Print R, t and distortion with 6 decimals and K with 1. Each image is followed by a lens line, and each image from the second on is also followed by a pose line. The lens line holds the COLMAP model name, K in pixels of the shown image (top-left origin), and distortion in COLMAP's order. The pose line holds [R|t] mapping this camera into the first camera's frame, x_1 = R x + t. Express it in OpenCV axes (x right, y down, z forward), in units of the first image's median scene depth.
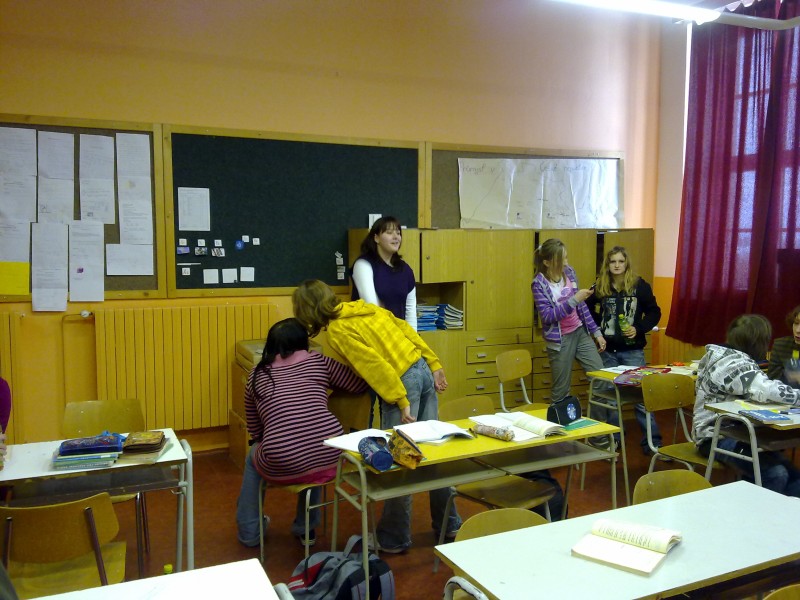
lens RADIAL K [[722.2, 0, 400.0], [0, 722.2, 300.0], [0, 0, 1]] dist [0.151976, -0.327057]
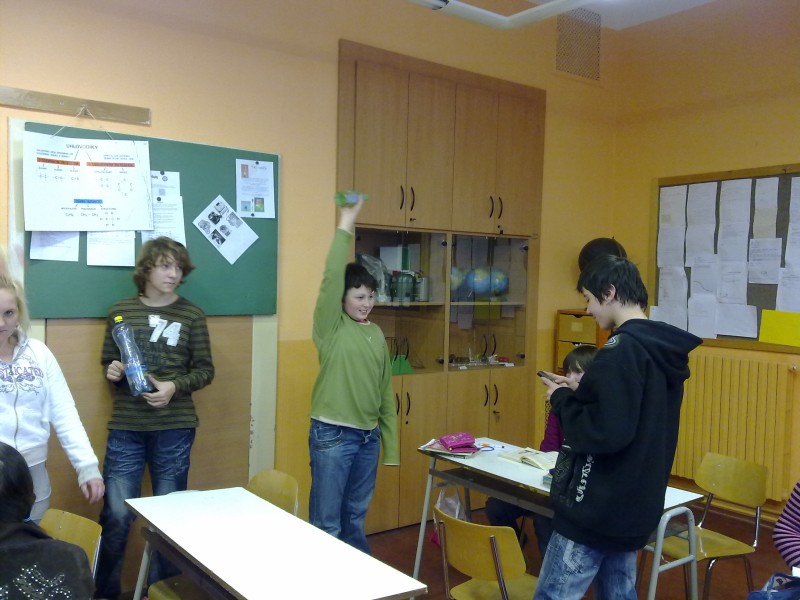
lens RADIAL K [[722.2, 0, 400.0], [0, 722.2, 300.0], [0, 0, 1]] dist [0.151976, -0.327057]
pose [[0.228192, 0.034612, -0.973001, 0.282934], [-0.102472, 0.994671, 0.011350, -0.023625], [0.968209, 0.097115, 0.230523, 0.238776]]
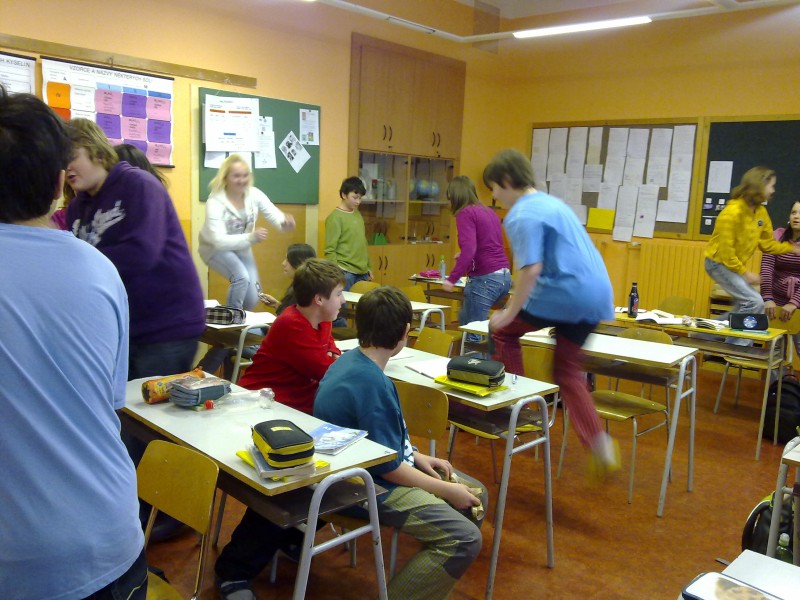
lens RADIAL K [[722.2, 0, 400.0], [0, 722.2, 300.0], [0, 0, 1]] dist [0.151976, -0.327057]
pose [[0.407029, 0.148827, -0.901209, 0.744777], [-0.118059, 0.986933, 0.109663, 0.023003], [0.905753, 0.061760, 0.419281, -0.103805]]
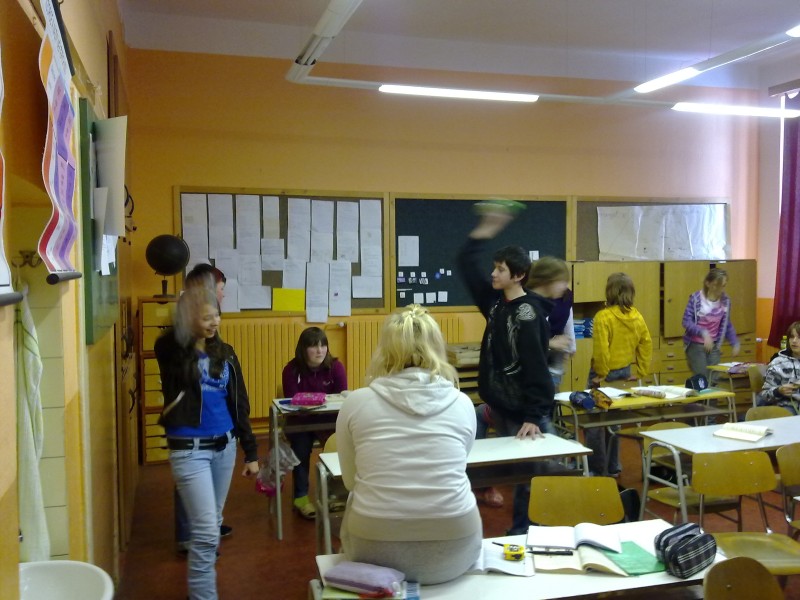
lens RADIAL K [[722.2, 0, 400.0], [0, 722.2, 300.0], [0, 0, 1]] dist [0.151976, -0.327057]
pose [[0.992739, -0.004785, -0.120195, -0.129875], [0.000623, 0.999399, -0.034645, 0.019061], [0.120289, 0.034319, 0.992146, -0.384227]]
